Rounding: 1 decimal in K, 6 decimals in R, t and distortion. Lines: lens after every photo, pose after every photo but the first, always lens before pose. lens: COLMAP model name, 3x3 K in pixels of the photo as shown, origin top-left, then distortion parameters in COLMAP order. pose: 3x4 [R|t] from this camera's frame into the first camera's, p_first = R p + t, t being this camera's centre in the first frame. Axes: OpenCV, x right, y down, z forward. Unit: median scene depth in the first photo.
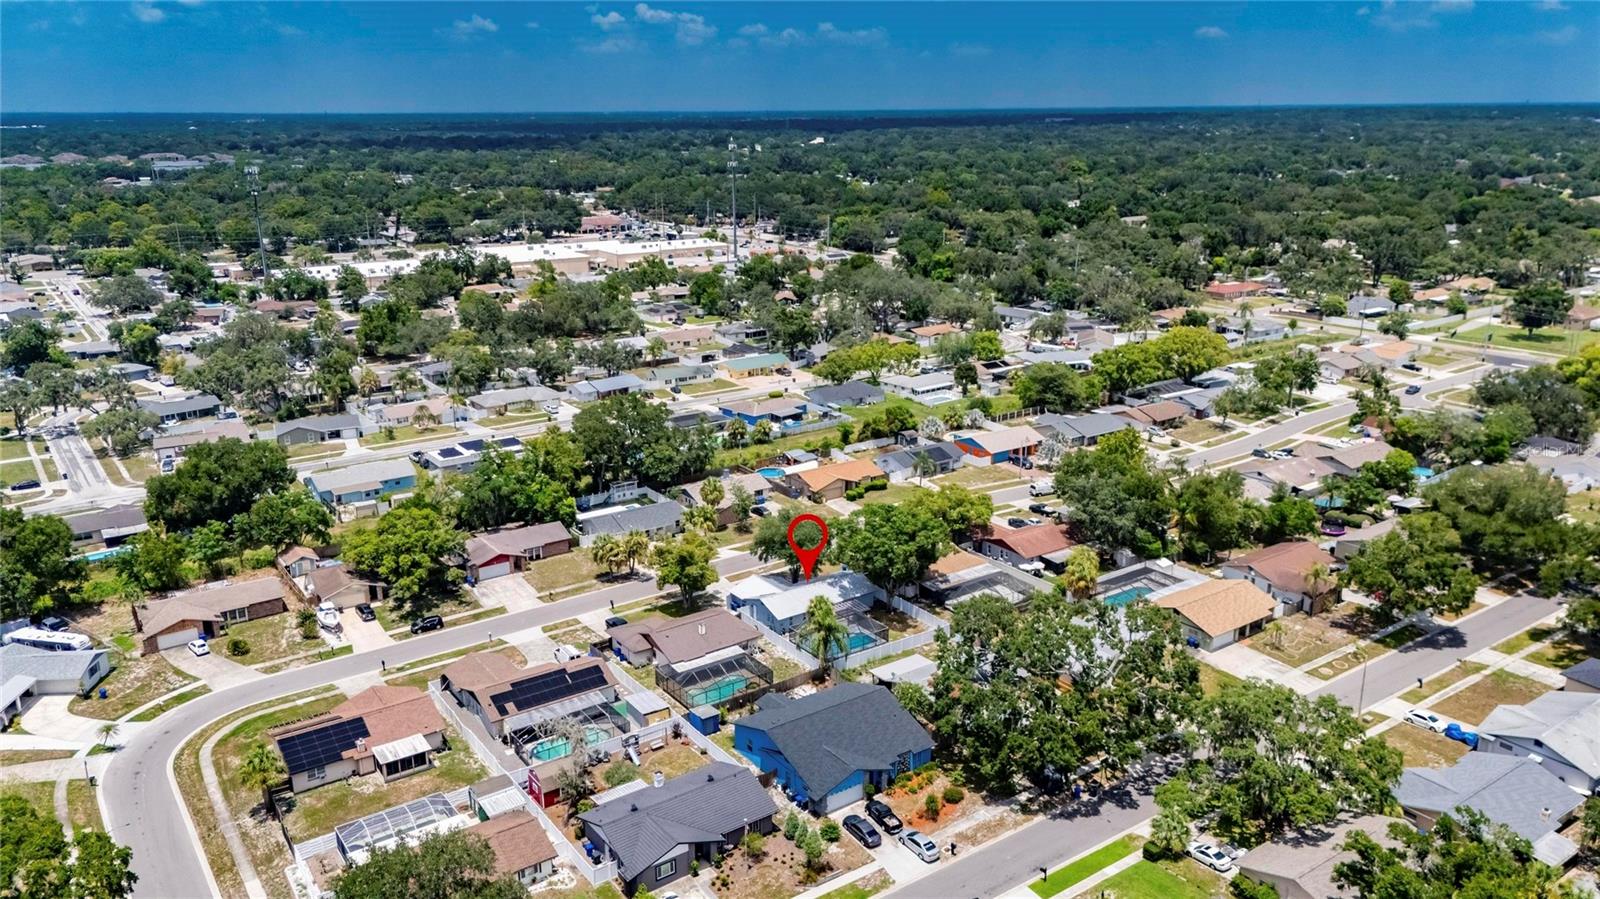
lens RADIAL K [[1178.8, 0, 806.1], [0, 1178.8, 435.2], [0, 0, 1]] dist [0.066798, -0.070192]
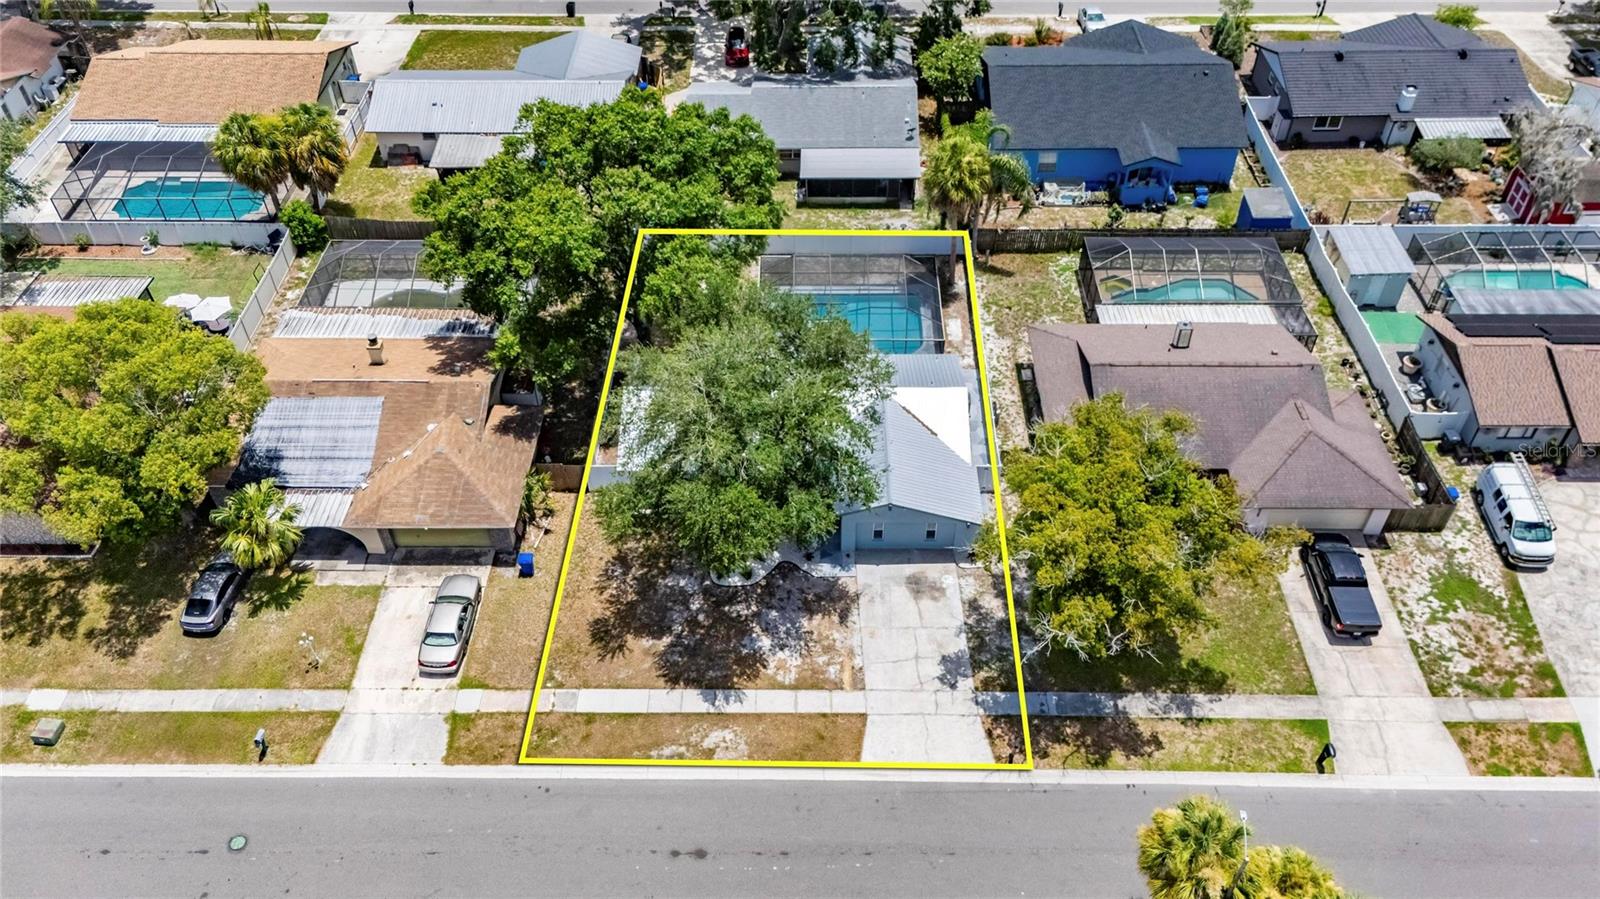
lens RADIAL K [[1178.8, 0, 800.1], [0, 1178.8, 467.6], [0, 0, 1]] dist [0.066798, -0.070192]
pose [[-0.806839, -0.407677, 0.427563, -0.144548], [0.166478, 0.537507, 0.826663, -0.141117], [-0.566830, 0.738163, -0.365813, 1.042172]]
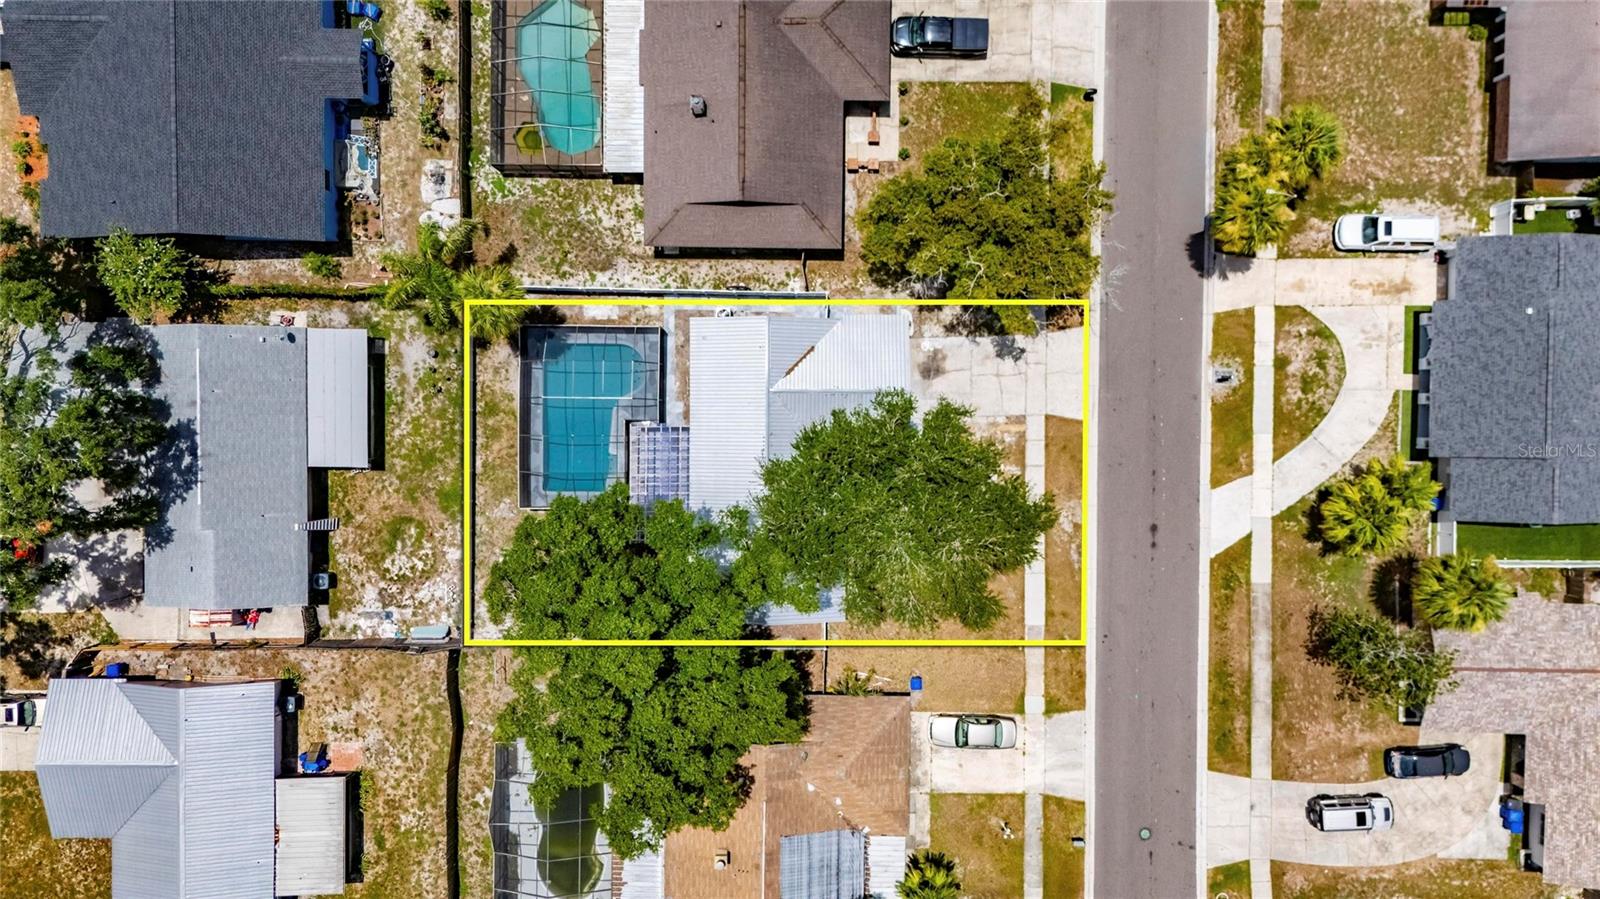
lens RADIAL K [[1178.8, 0, 805.6], [0, 1178.8, 447.0], [0, 0, 1]] dist [0.066798, -0.070192]
pose [[-0.586275, 0.809612, 0.028459, -0.019272], [-0.206378, -0.183234, 0.961163, -0.231324], [0.783384, 0.557632, 0.274511, 0.814696]]
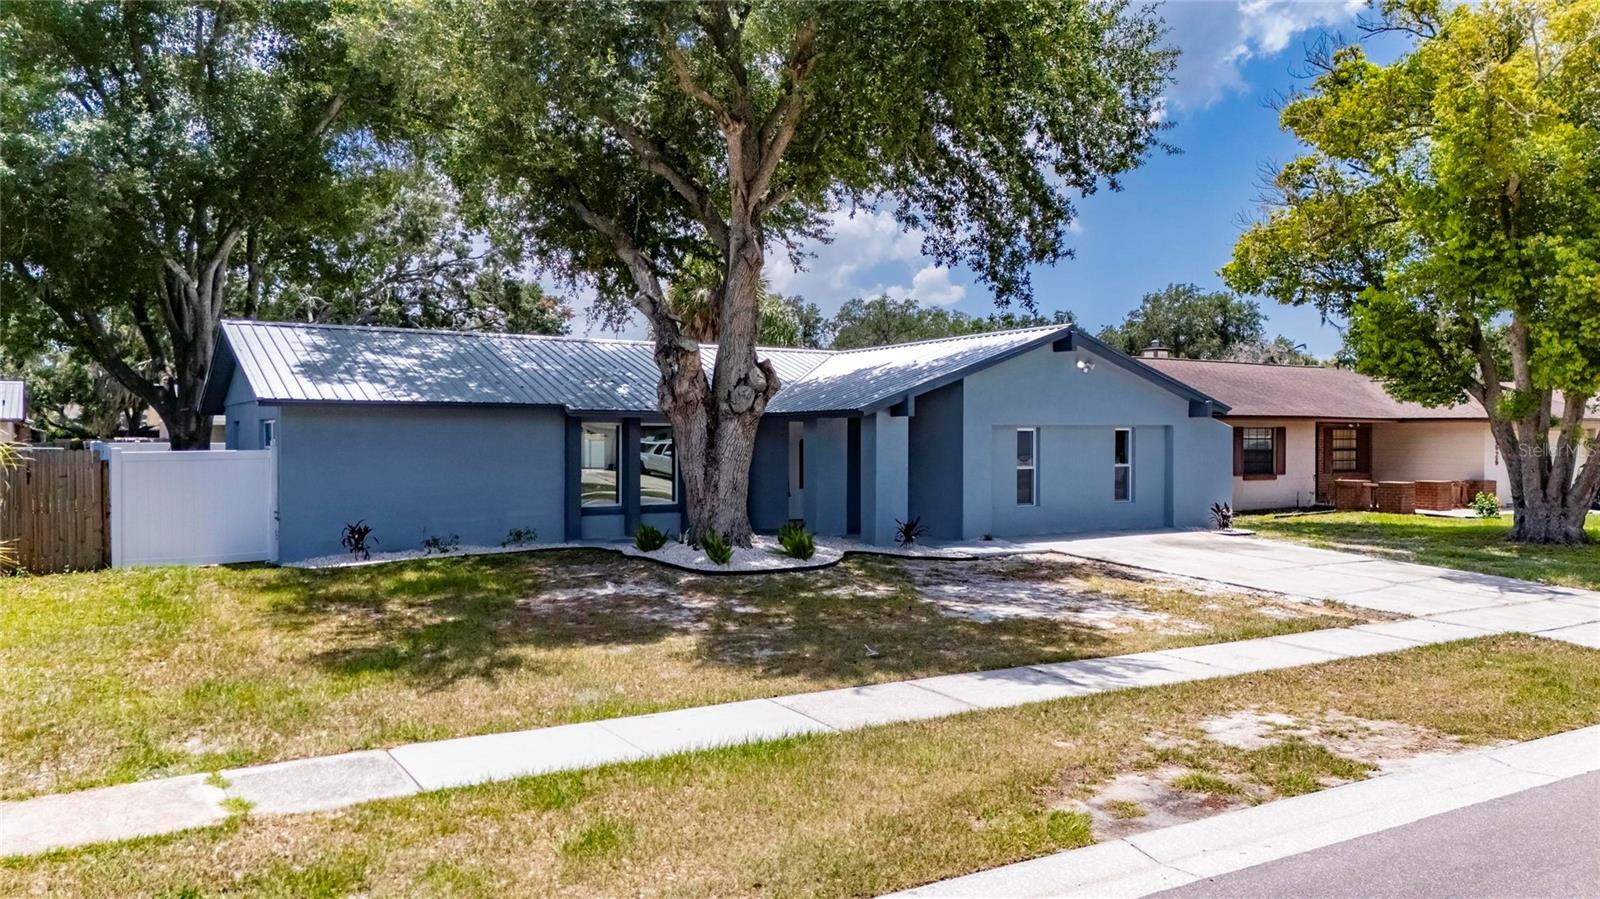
lens RADIAL K [[1178.8, 0, 804.1], [0, 1178.8, 449.0], [0, 0, 1]] dist [0.066798, -0.070192]
pose [[-0.997985, 0.005893, 0.063168, -0.021861], [0.022922, 0.961908, 0.272411, 0.088674], [-0.059157, 0.273310, -0.960105, 1.047010]]
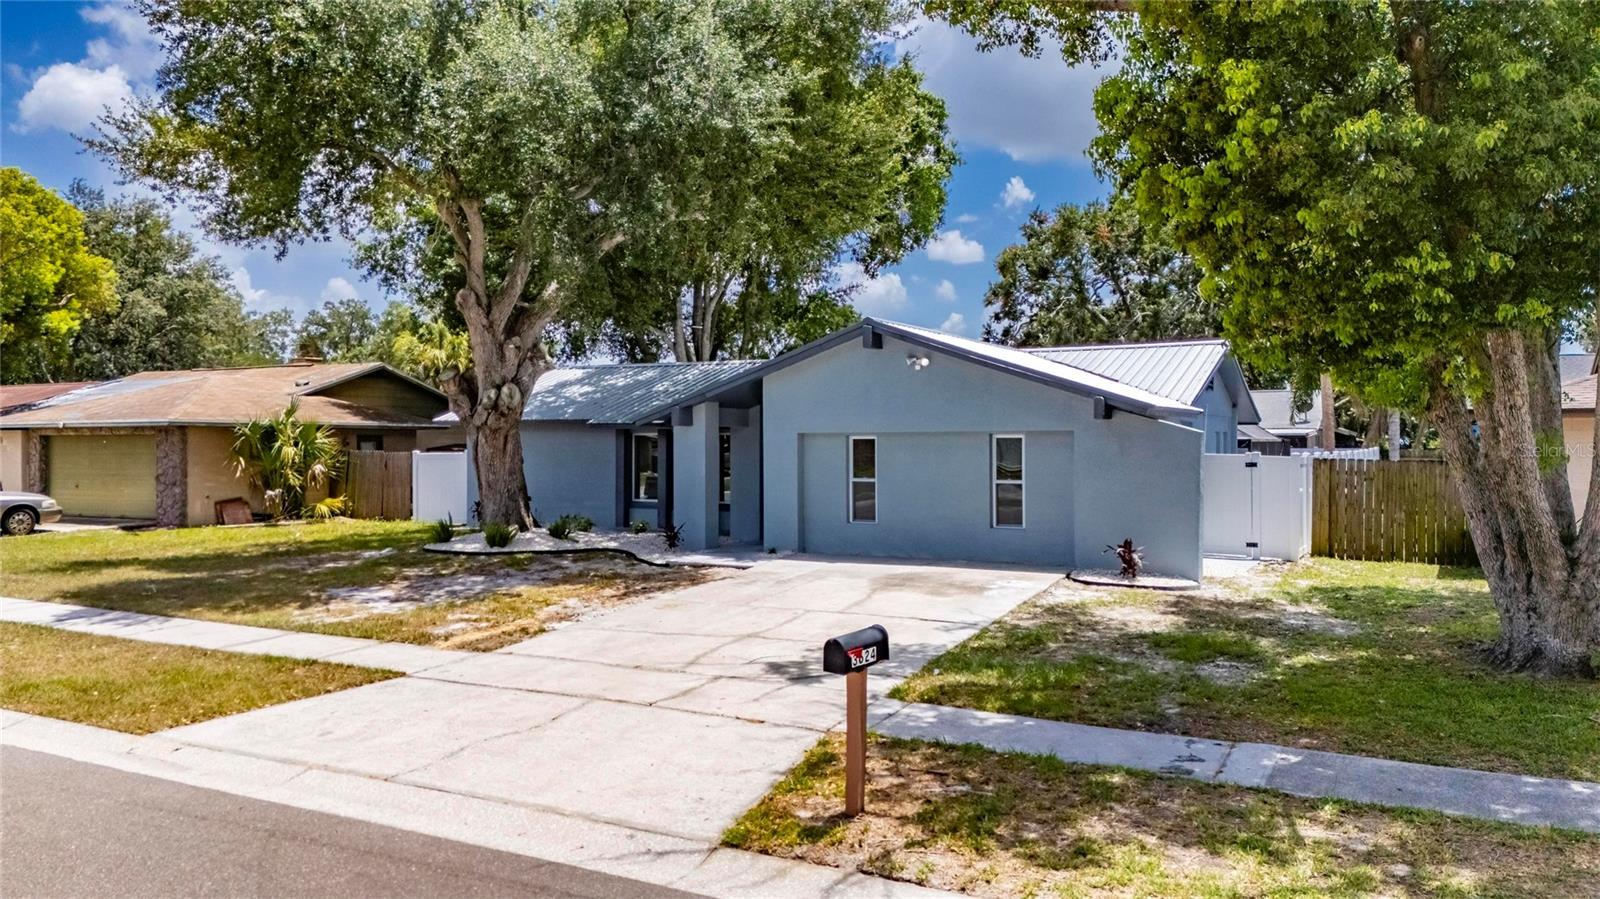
lens RADIAL K [[1178.8, 0, 793.9], [0, 1178.8, 449.7], [0, 0, 1]] dist [0.066798, -0.070192]
pose [[-0.429852, -0.000335, 0.902899, -0.130692], [0.242877, 0.963098, 0.115986, 0.107221], [-0.869619, 0.269150, -0.413908, 0.979750]]
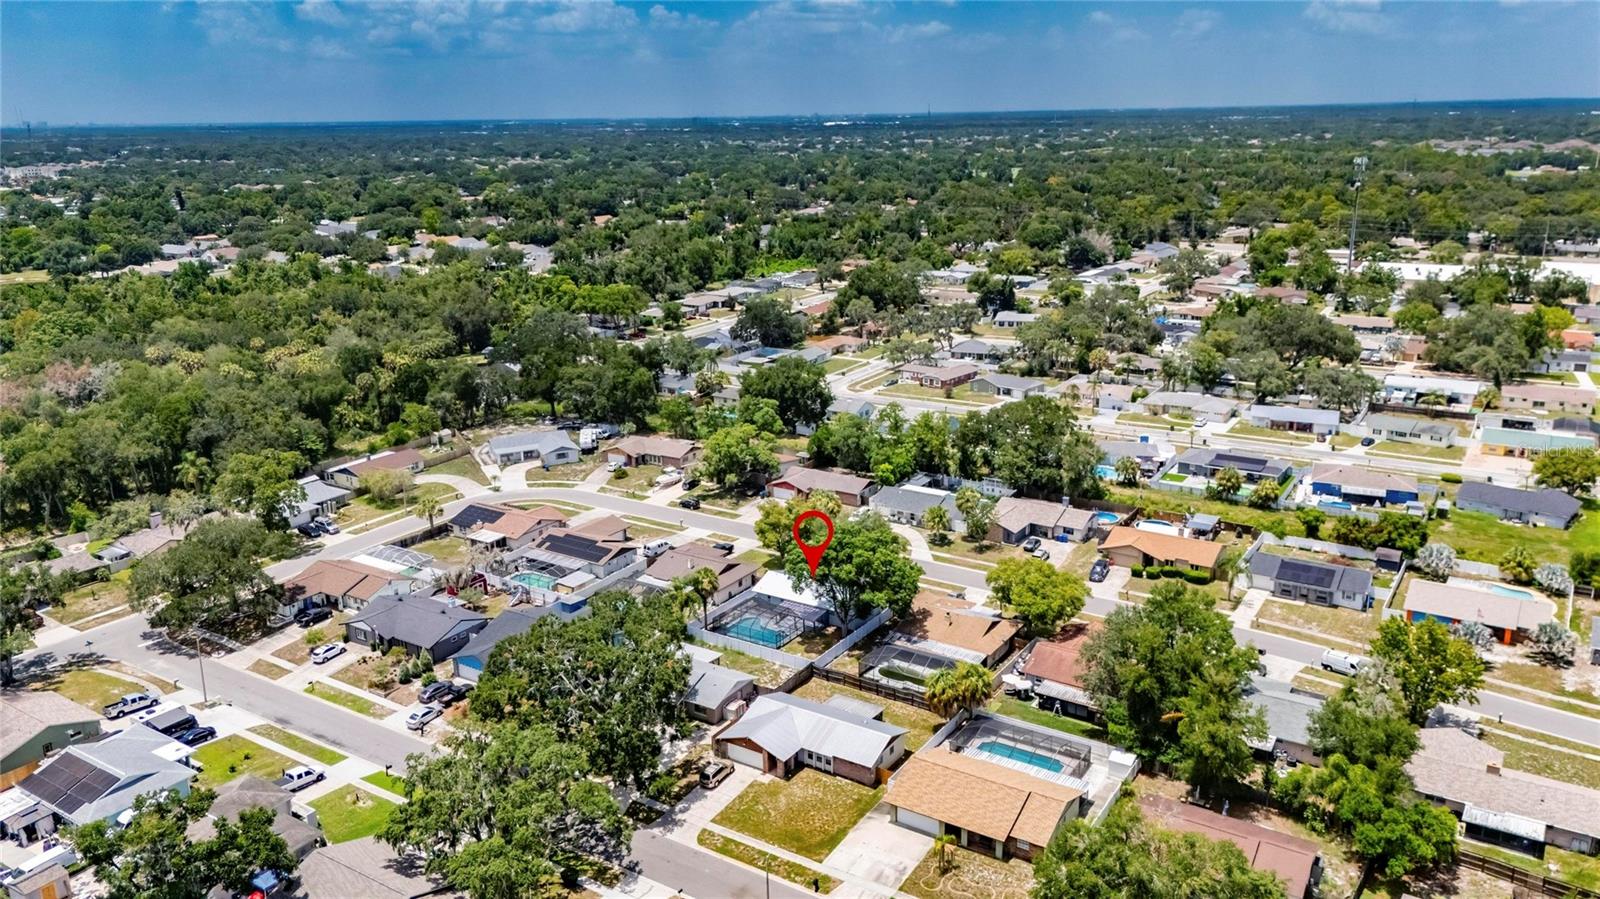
lens RADIAL K [[1178.8, 0, 801.4], [0, 1178.8, 442.0], [0, 0, 1]] dist [0.066798, -0.070192]
pose [[0.365692, 0.249101, -0.896782, 0.798627], [-0.232986, 0.957343, 0.170915, -0.144520], [0.901103, 0.146435, 0.408130, 0.503910]]
